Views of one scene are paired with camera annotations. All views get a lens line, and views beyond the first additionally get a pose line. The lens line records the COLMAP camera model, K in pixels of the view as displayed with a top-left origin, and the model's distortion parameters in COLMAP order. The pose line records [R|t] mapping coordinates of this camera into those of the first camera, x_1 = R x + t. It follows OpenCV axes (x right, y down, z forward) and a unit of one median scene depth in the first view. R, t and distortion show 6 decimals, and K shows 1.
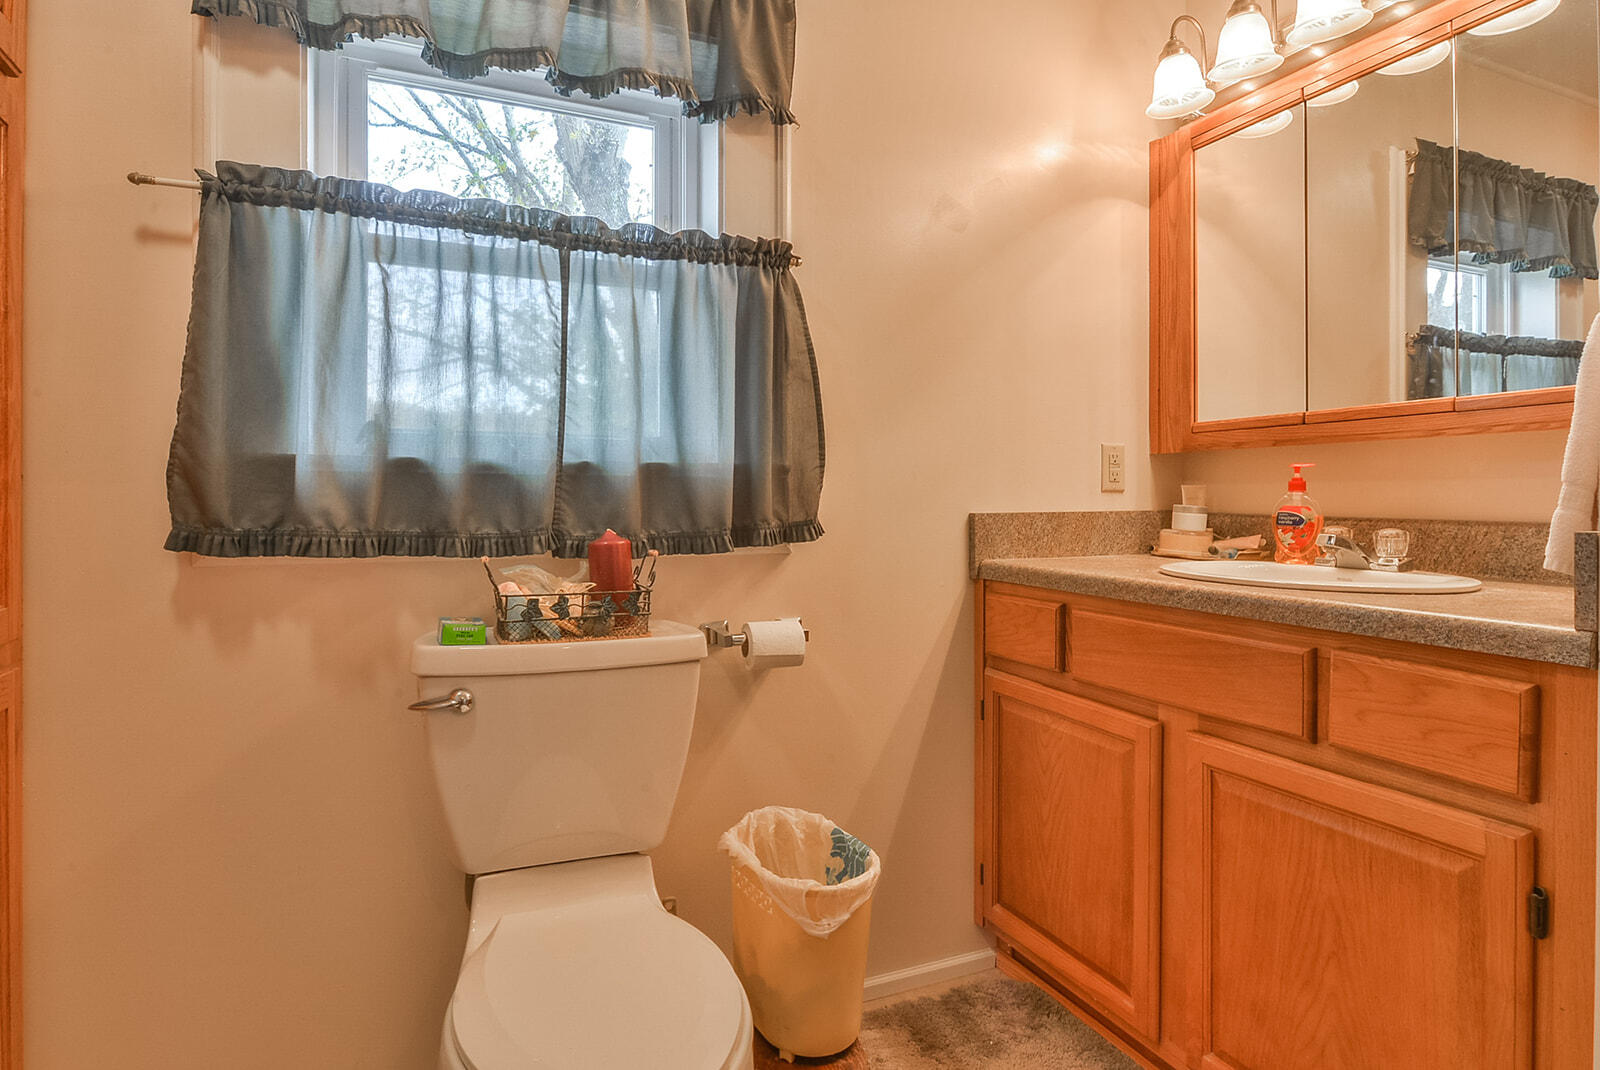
lens RADIAL K [[885.9, 0, 809.6], [0, 885.9, 490.0], [0, 0, 1]] dist [0.001947, -0.000220]
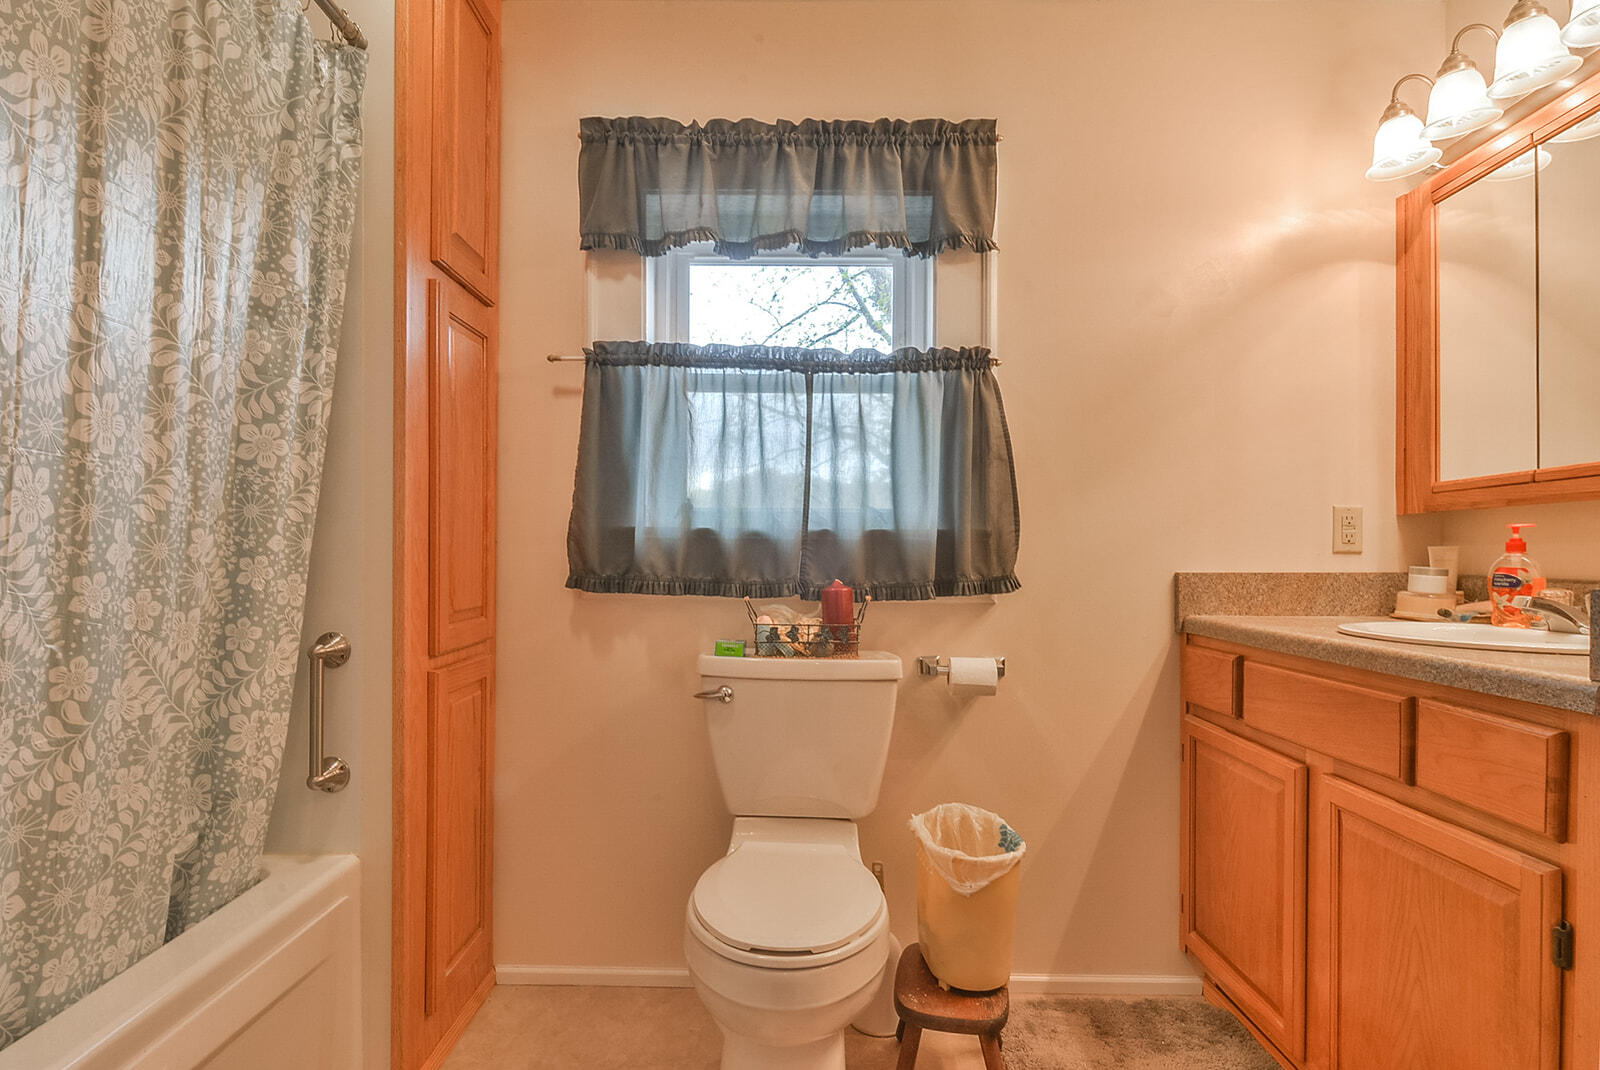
lens RADIAL K [[877.2, 0, 808.4], [0, 877.2, 542.2], [0, 0, 1]] dist [-0.002235, -0.000899]
pose [[0.909391, -0.003583, -0.415928, 0.279199], [-0.001882, 0.999917, -0.012729, 0.004607], [0.415939, 0.012359, 0.909309, -0.218686]]
